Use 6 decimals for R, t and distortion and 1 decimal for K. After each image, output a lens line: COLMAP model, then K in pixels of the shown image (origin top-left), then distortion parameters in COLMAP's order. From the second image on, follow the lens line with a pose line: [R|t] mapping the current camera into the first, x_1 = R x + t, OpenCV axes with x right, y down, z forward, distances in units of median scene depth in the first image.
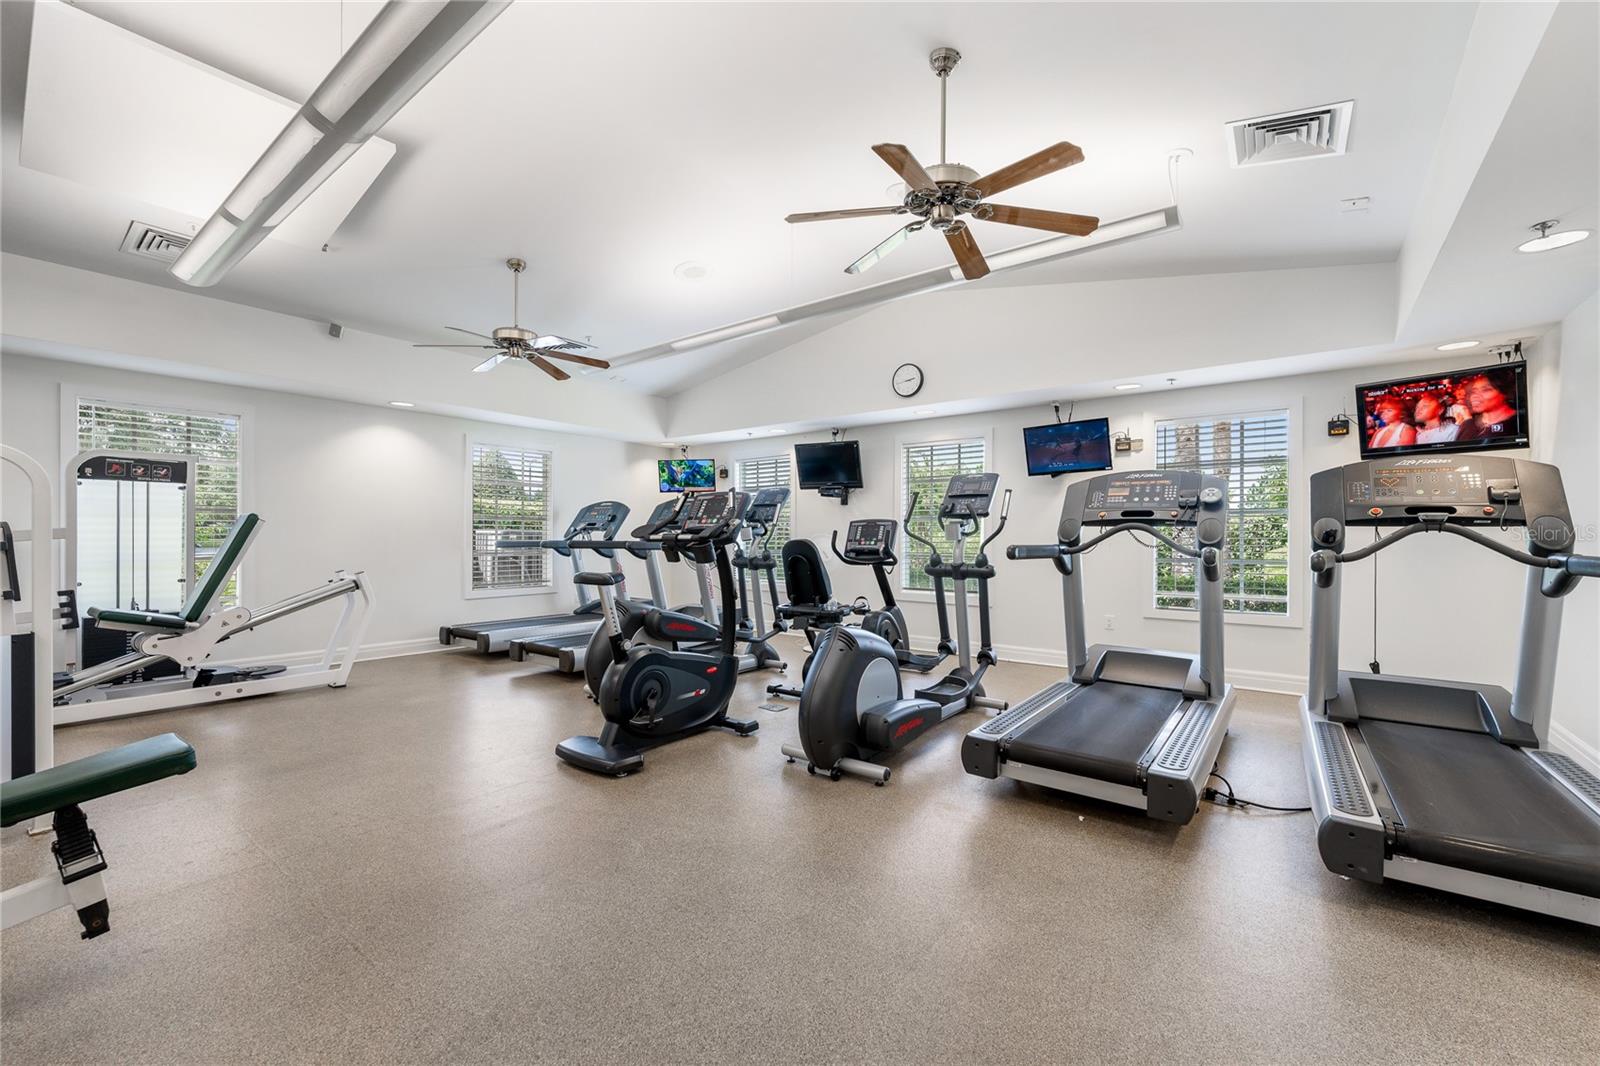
lens RADIAL K [[661.9, 0, 801.6], [0, 661.9, 534.1], [0, 0, 1]] dist [0.000302, -0.000606]
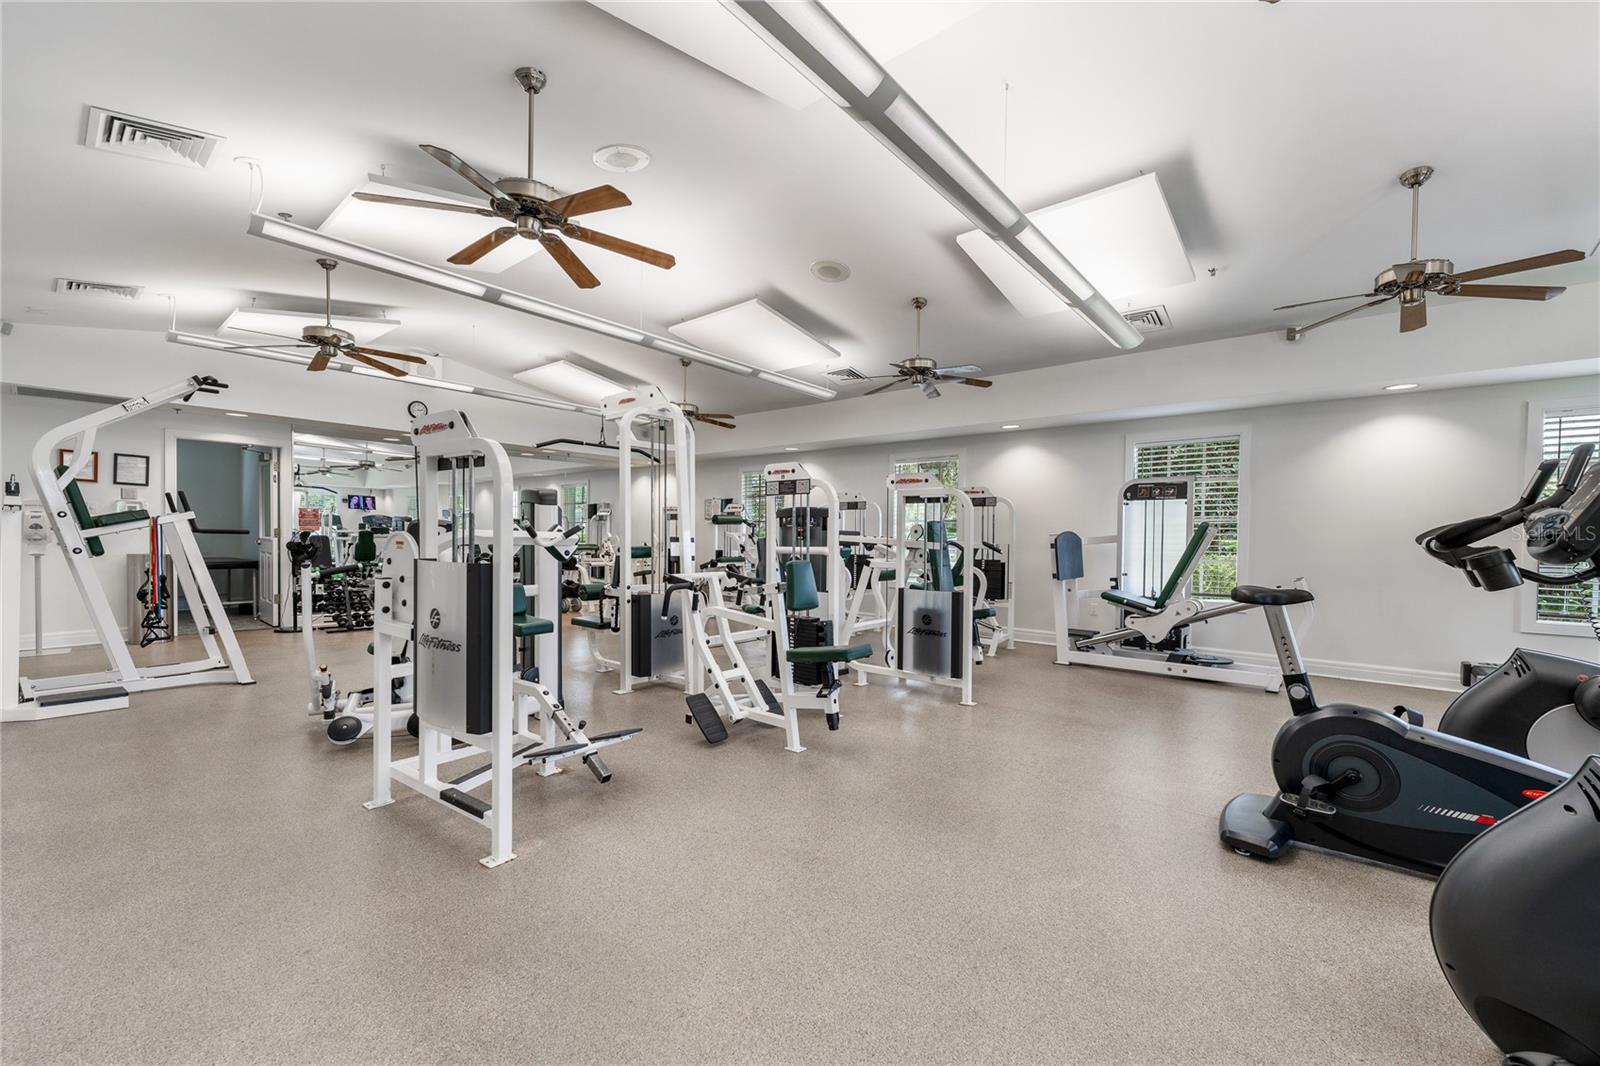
lens RADIAL K [[661.9, 0, 804.8], [0, 661.9, 538.5], [0, 0, 1]] dist [0.000302, -0.000606]
pose [[-0.062731, -0.002147, -0.998028, 0.364173], [-0.005623, 0.999983, -0.001798, 0.003893], [0.998015, 0.005499, -0.062742, 0.376245]]
